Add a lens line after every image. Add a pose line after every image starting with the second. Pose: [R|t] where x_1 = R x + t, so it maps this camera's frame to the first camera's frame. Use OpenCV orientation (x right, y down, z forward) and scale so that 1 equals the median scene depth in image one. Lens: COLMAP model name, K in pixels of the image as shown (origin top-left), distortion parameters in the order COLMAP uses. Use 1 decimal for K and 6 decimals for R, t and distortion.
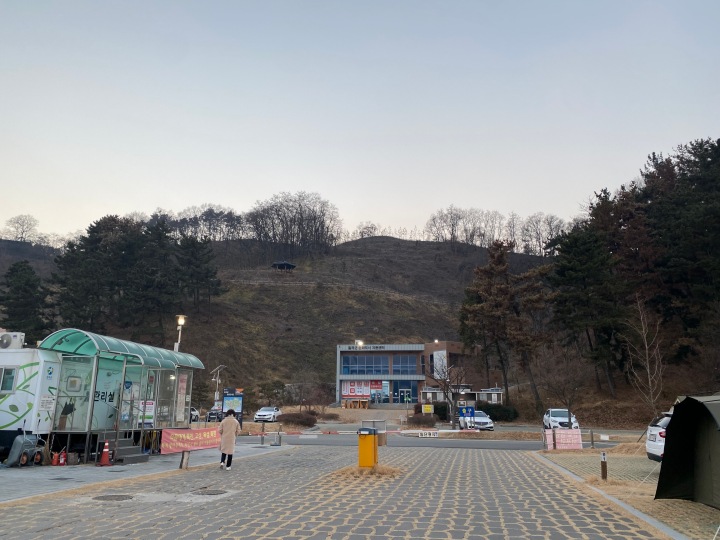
lens RADIAL K [[533.2, 0, 360.9], [0, 533.2, 271.1], [0, 0, 1]] dist [0.002931, -0.002548]
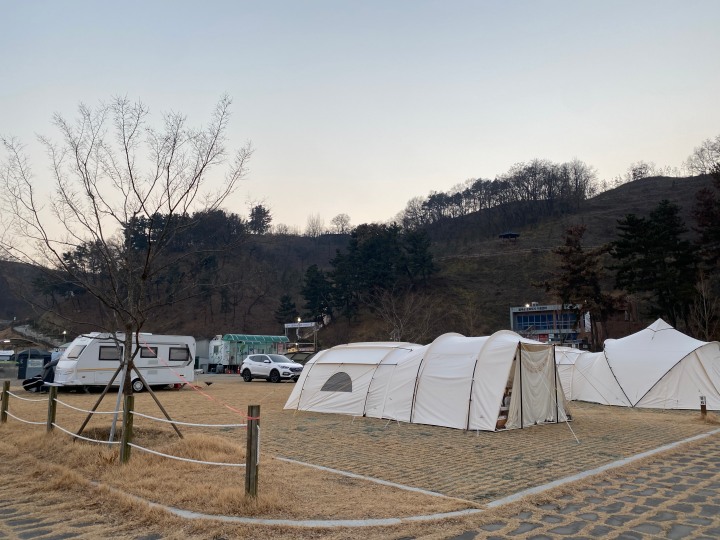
lens RADIAL K [[533.2, 0, 358.7], [0, 533.2, 269.9], [0, 0, 1]] dist [0.002931, -0.002548]
pose [[0.819496, -0.092256, -0.565611, 0.296053], [0.143686, 0.988509, 0.046947, -0.047462], [0.554780, -0.119743, 0.823335, -0.179537]]
